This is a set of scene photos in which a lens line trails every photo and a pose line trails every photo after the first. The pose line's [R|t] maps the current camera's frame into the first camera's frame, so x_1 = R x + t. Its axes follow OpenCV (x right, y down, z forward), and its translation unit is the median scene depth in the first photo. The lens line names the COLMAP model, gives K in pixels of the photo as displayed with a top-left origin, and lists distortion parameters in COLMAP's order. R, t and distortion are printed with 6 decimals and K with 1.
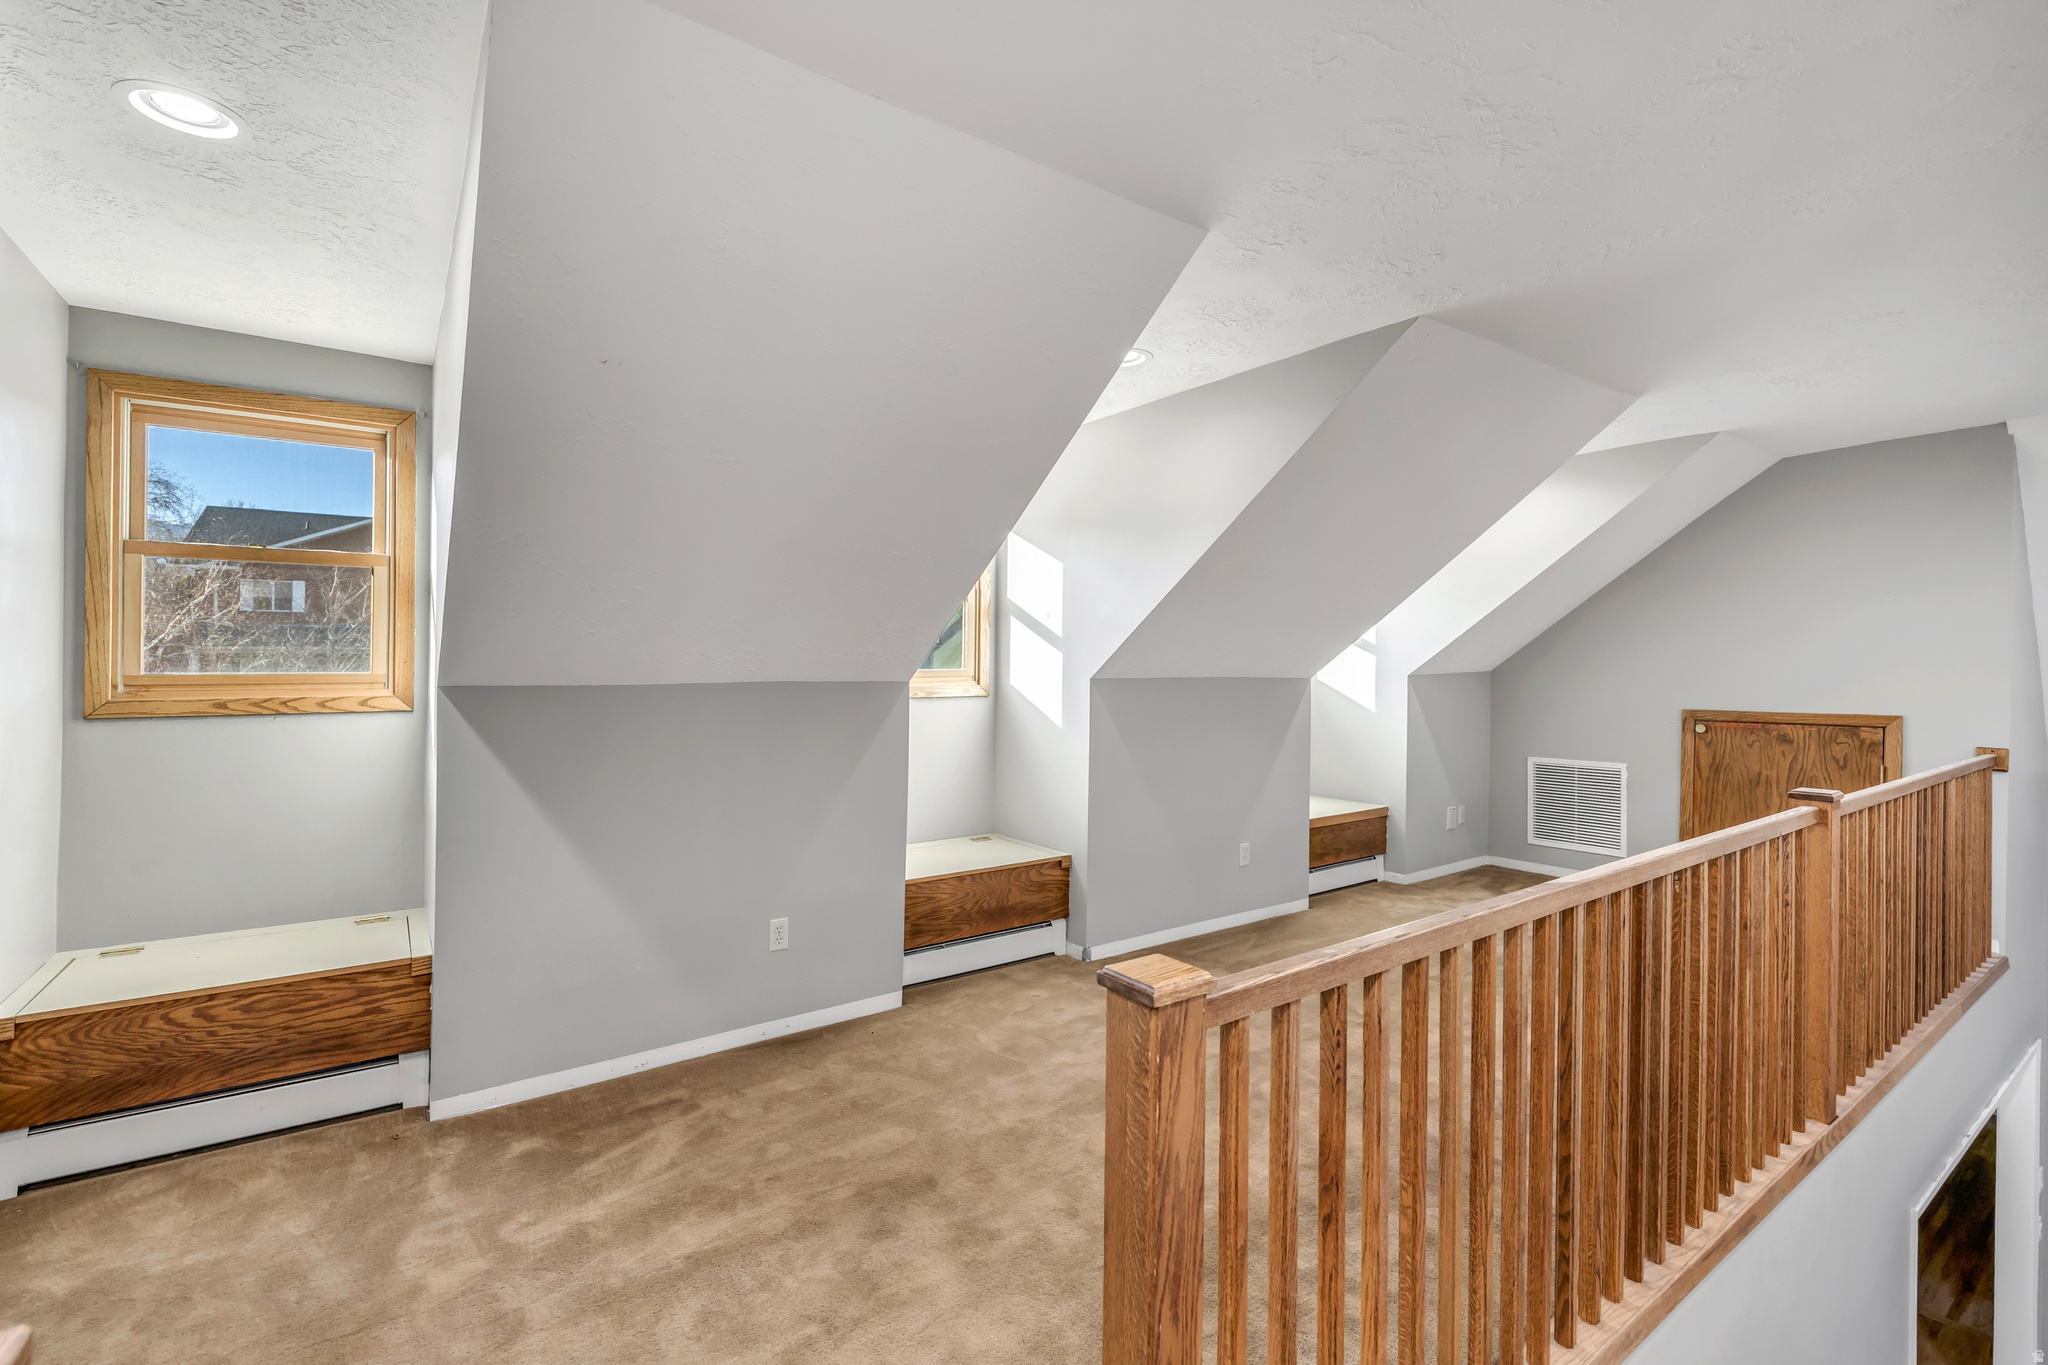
lens RADIAL K [[899.1, 0, 1023.7], [0, 899.1, 668.4], [0, 0, 1]] dist [-0.003131, 0.000059]
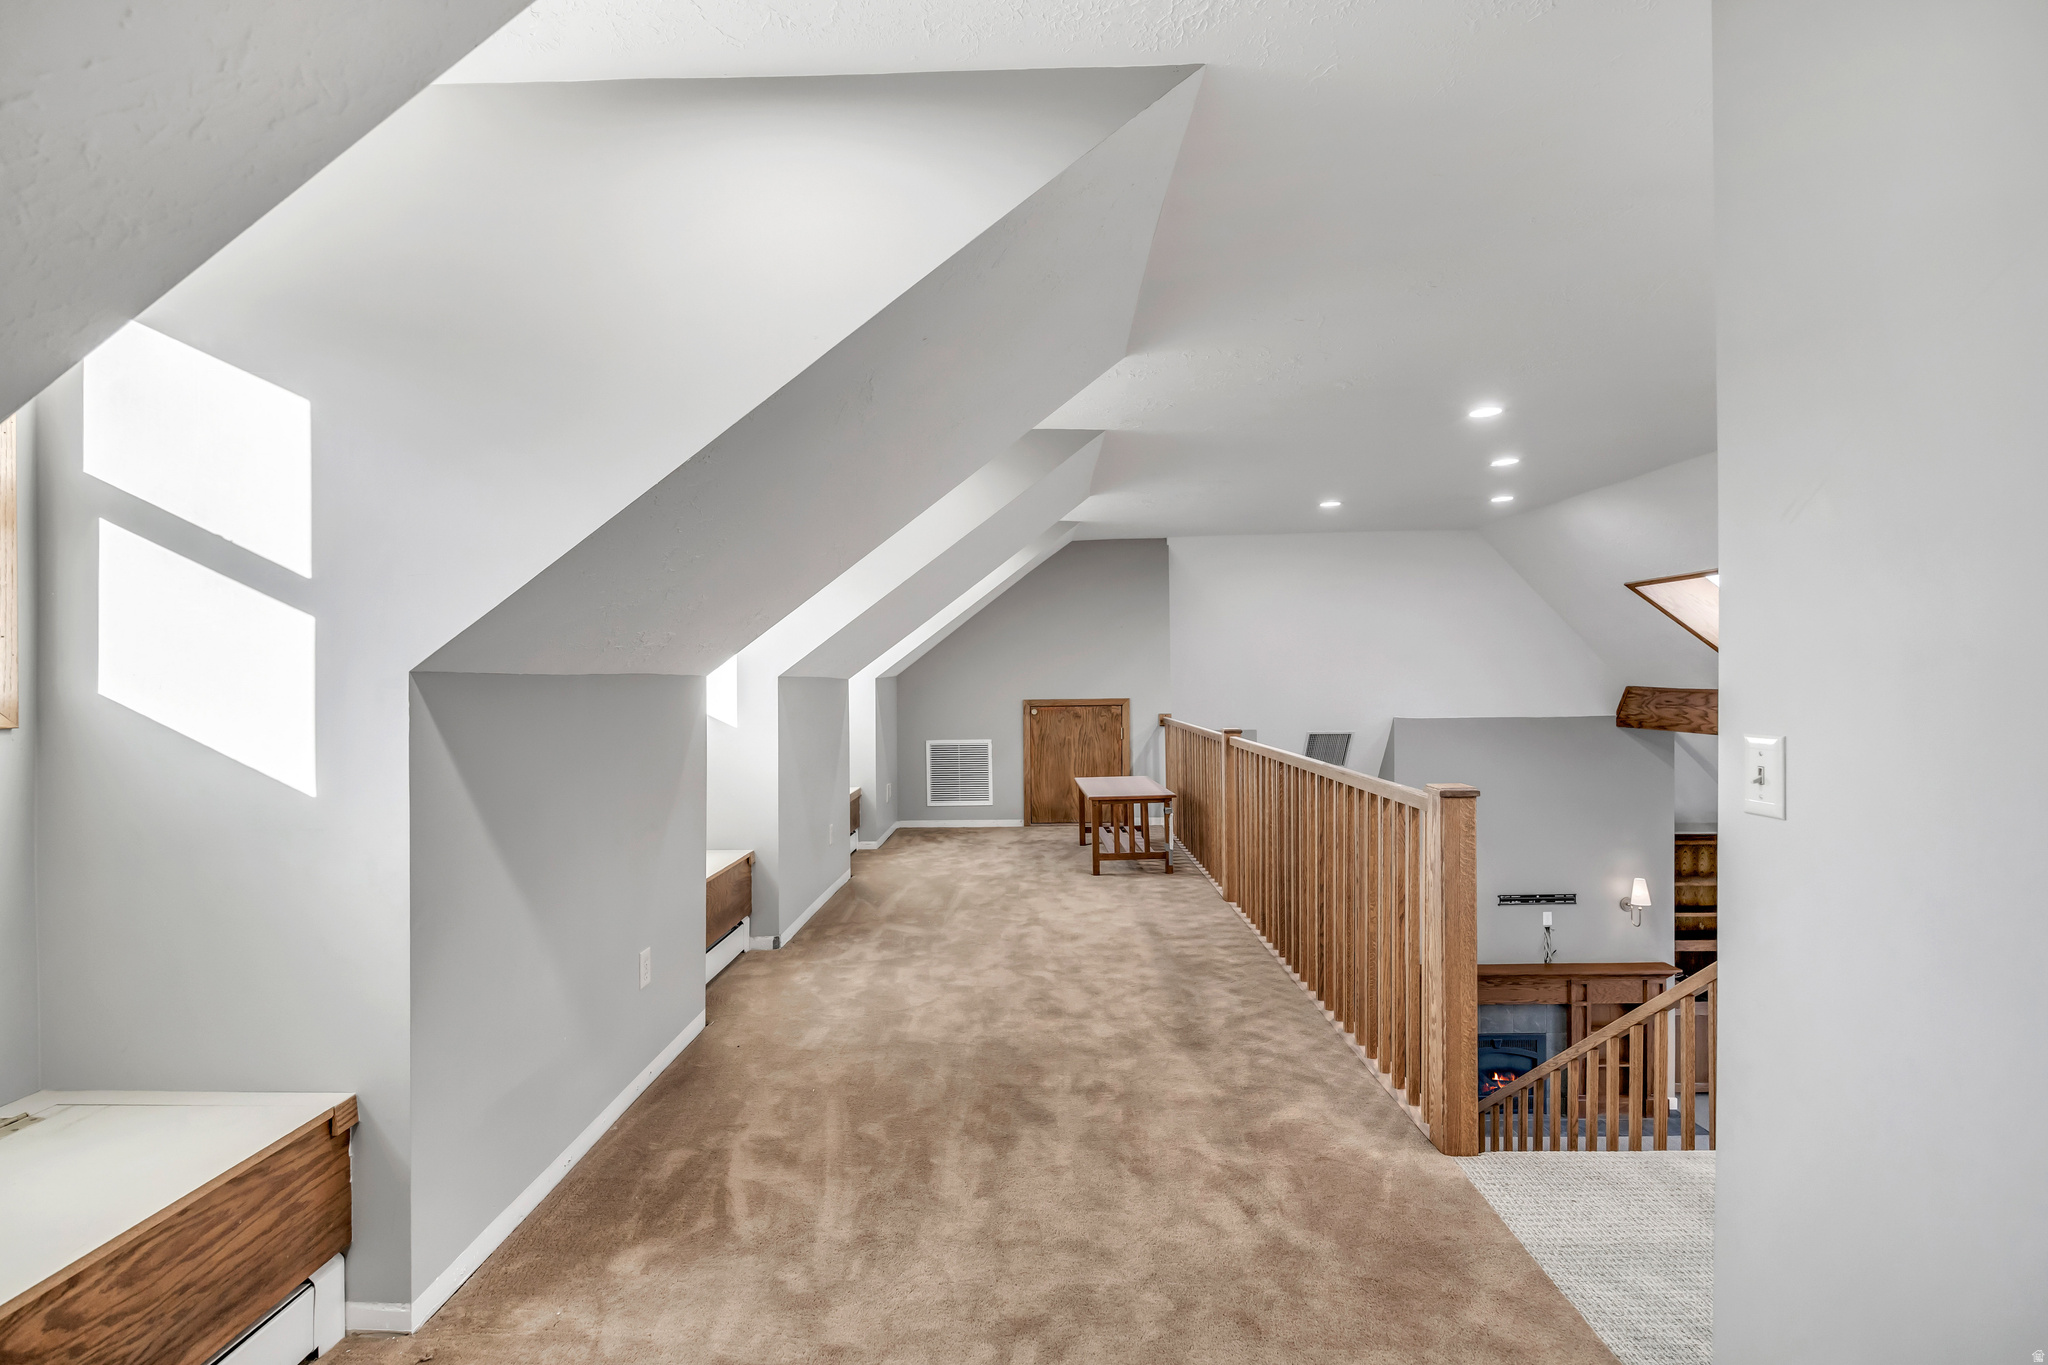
lens RADIAL K [[899.1, 0, 1025.2], [0, 899.1, 683.1], [0, 0, 1]] dist [-0.003131, 0.000059]
pose [[0.587875, -0.007478, 0.808917, -0.857365], [0.009650, 0.999951, 0.002230, 0.028011], [-0.808894, 0.006495, 0.587919, 0.227022]]
